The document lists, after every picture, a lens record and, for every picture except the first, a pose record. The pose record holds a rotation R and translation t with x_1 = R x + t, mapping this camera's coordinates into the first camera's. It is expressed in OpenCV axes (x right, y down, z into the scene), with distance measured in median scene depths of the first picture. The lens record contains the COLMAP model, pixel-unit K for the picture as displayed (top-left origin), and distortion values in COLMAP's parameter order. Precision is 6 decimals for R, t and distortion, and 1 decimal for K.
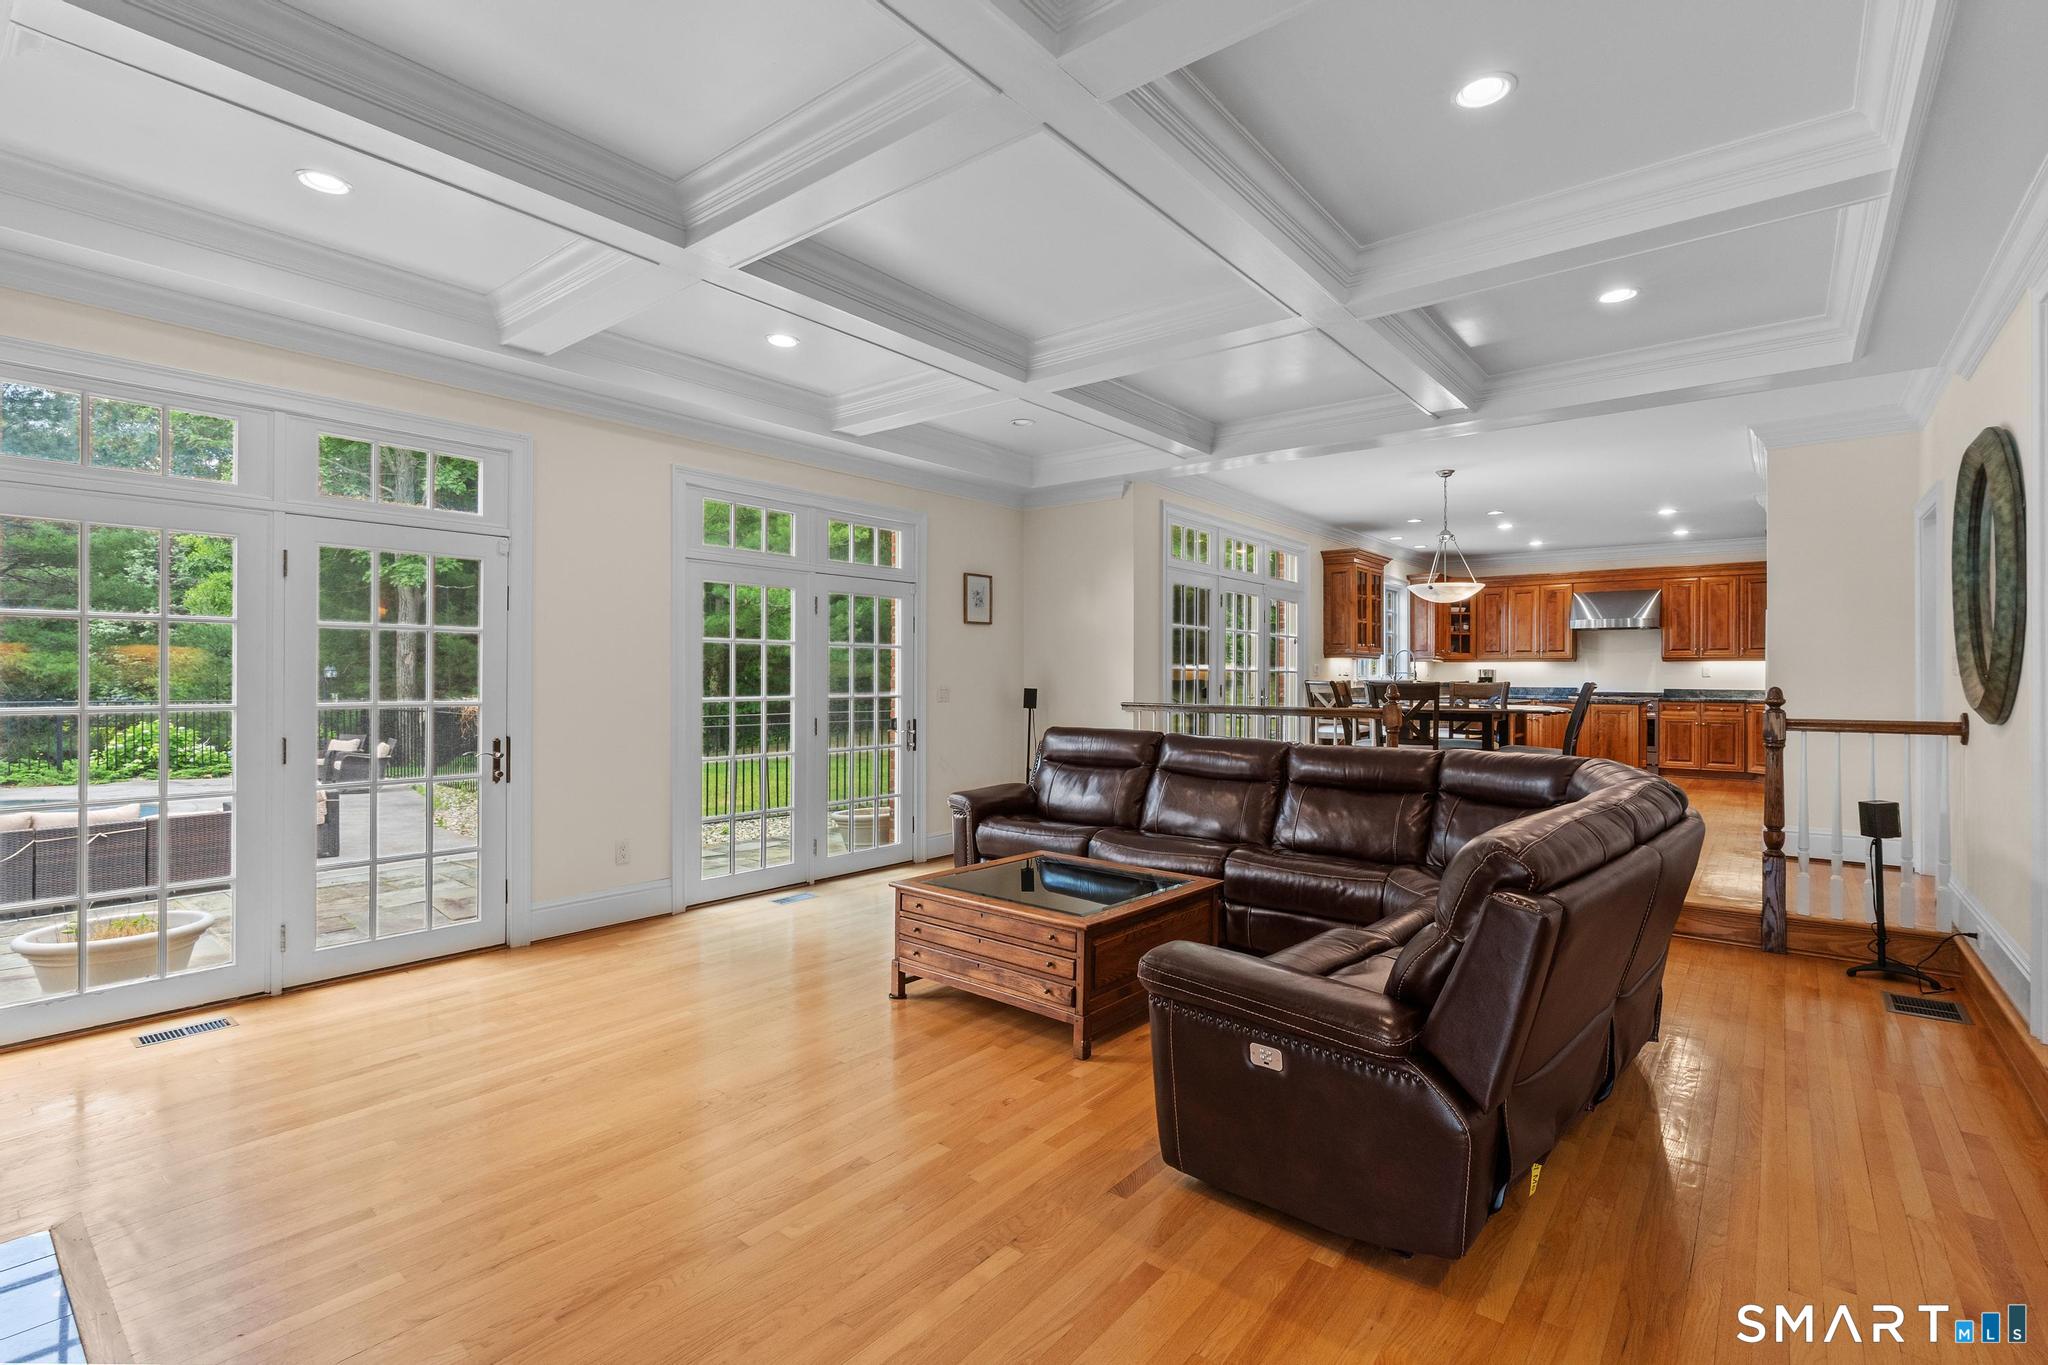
lens RADIAL K [[936.2, 0, 1014.2], [0, 936.2, 667.2], [0, 0, 1]] dist [-0.009400, 0.000561]
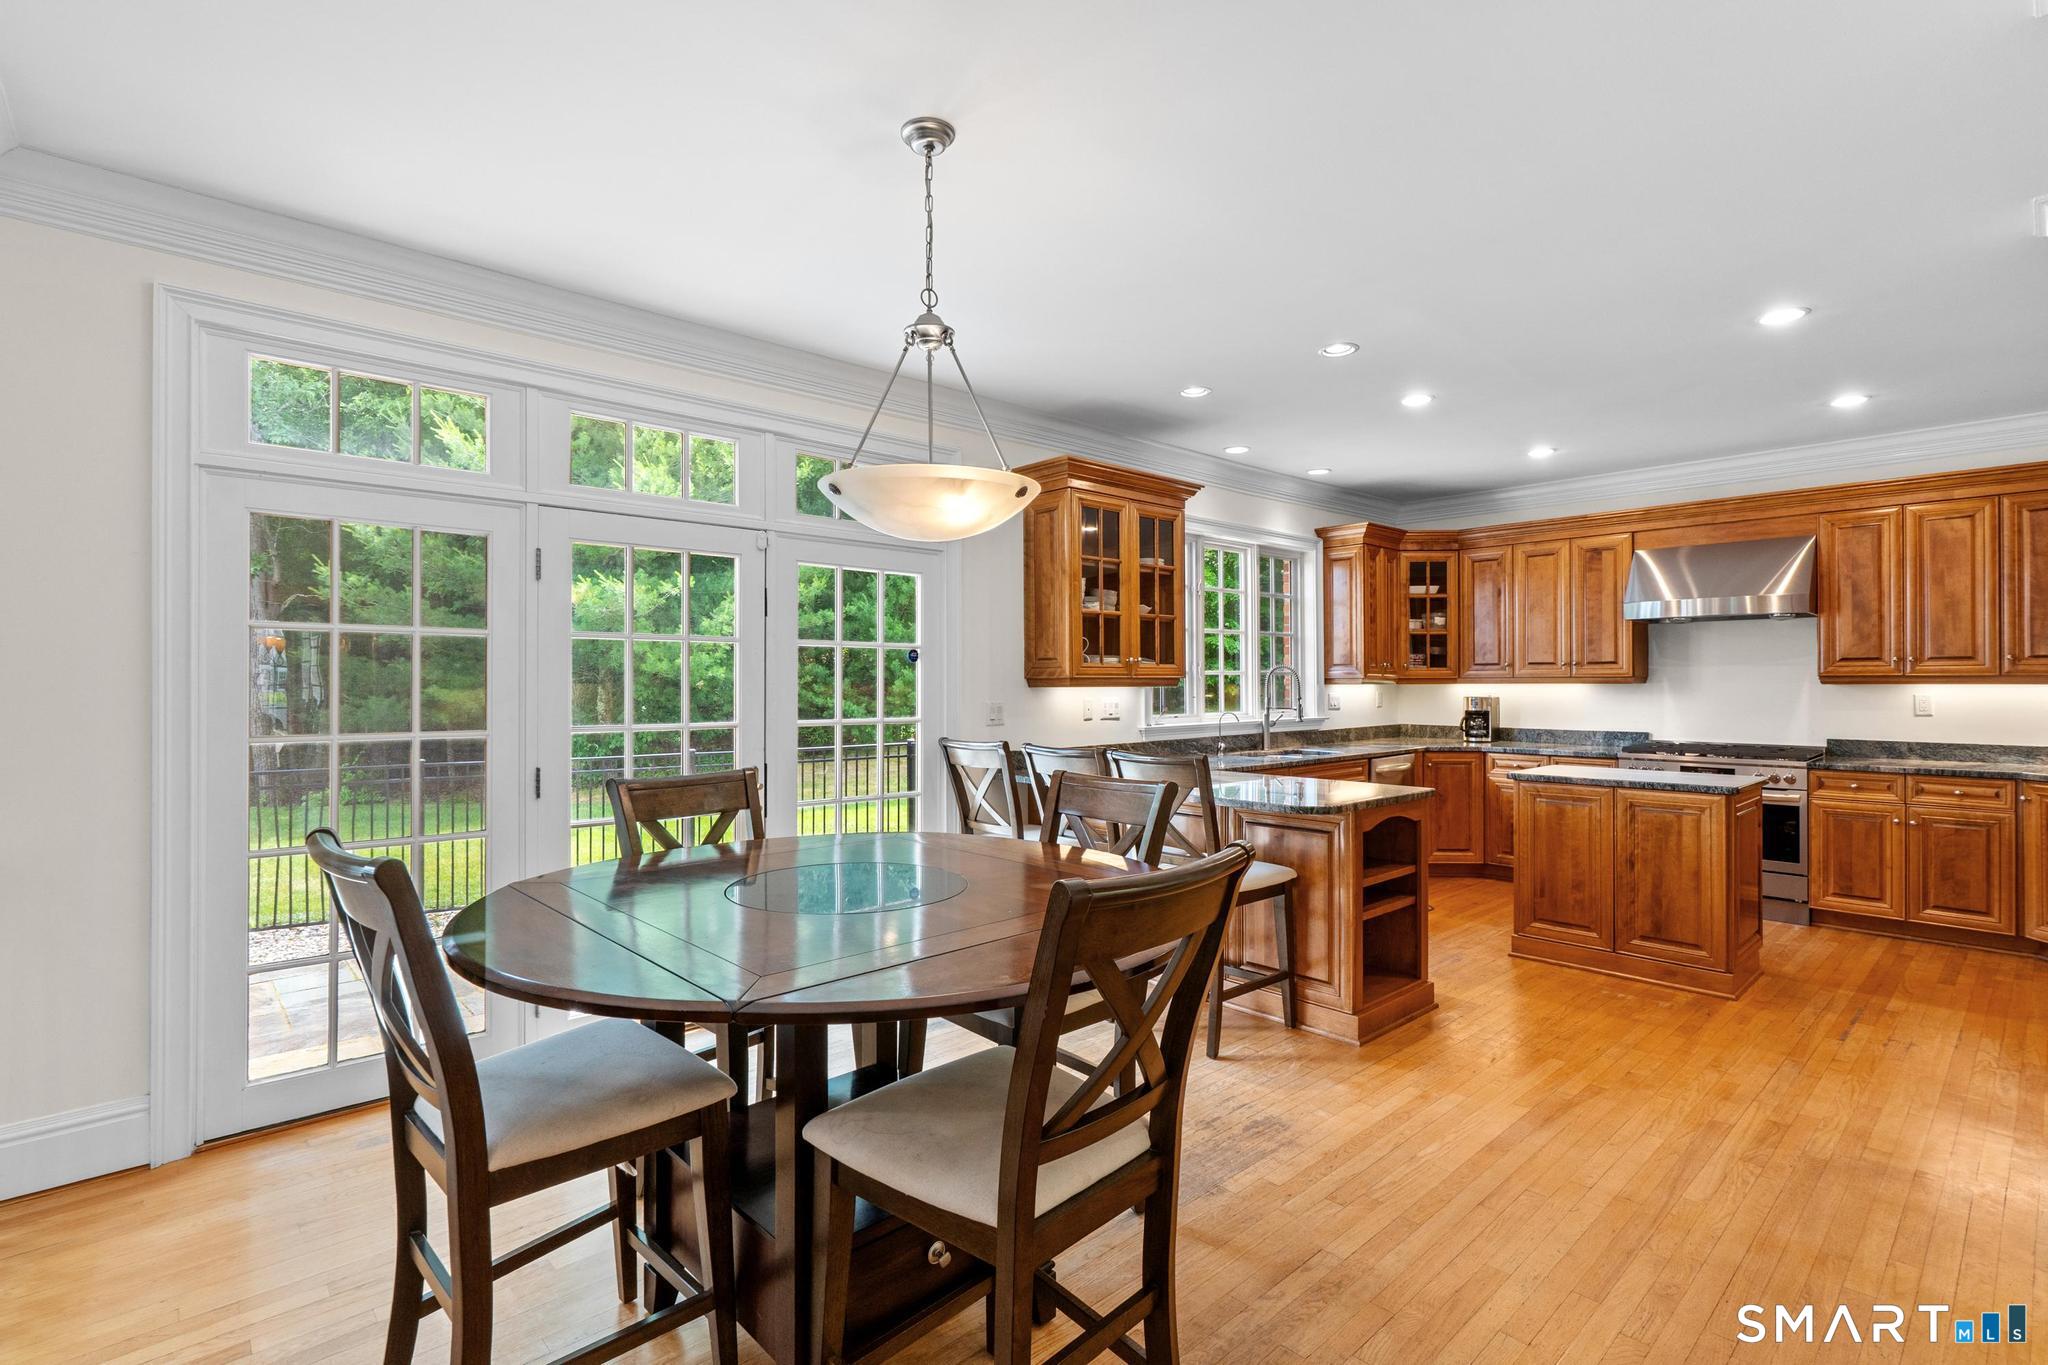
lens RADIAL K [[973.2, 0, 1017.6], [0, 973.2, 679.4], [0, 0, 1]] dist [-0.001147, 0.001463]
pose [[0.990307, -0.009893, -0.138546, 0.391148], [0.010188, 0.999947, 0.001424, -0.014967], [0.138525, -0.002821, 0.990355, 0.490638]]
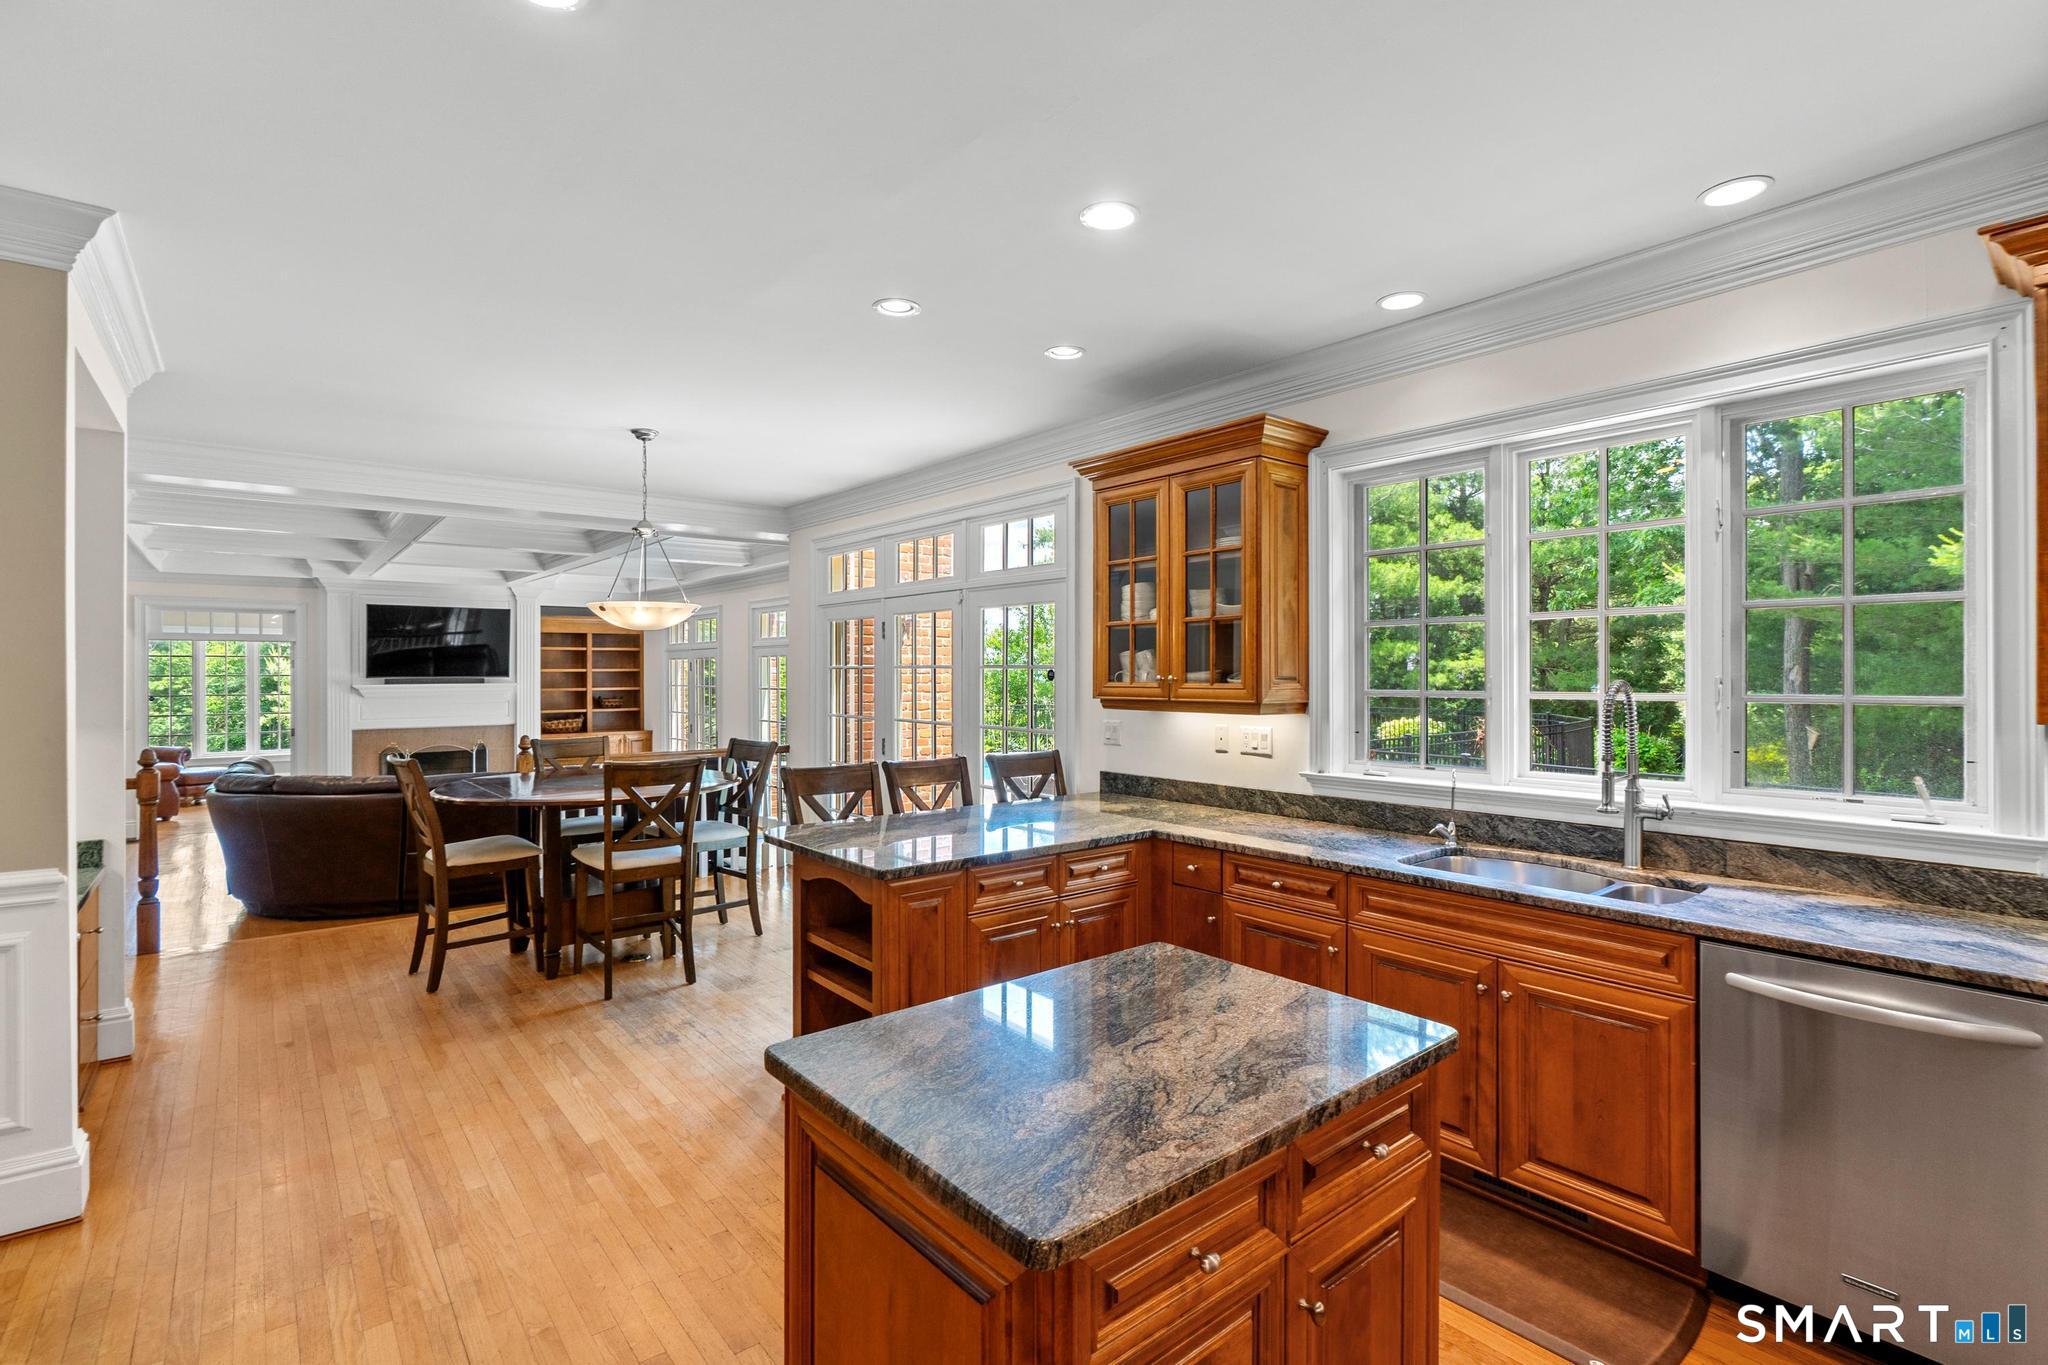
lens RADIAL K [[936.2, 0, 987.9], [0, 936.2, 672.6], [0, 0, 1]] dist [-0.009400, 0.000561]
pose [[-0.212565, -0.006362, -0.977126, 0.772803], [0.003992, 0.999965, -0.007379, -0.023487], [0.977139, -0.005469, -0.212532, 1.009294]]
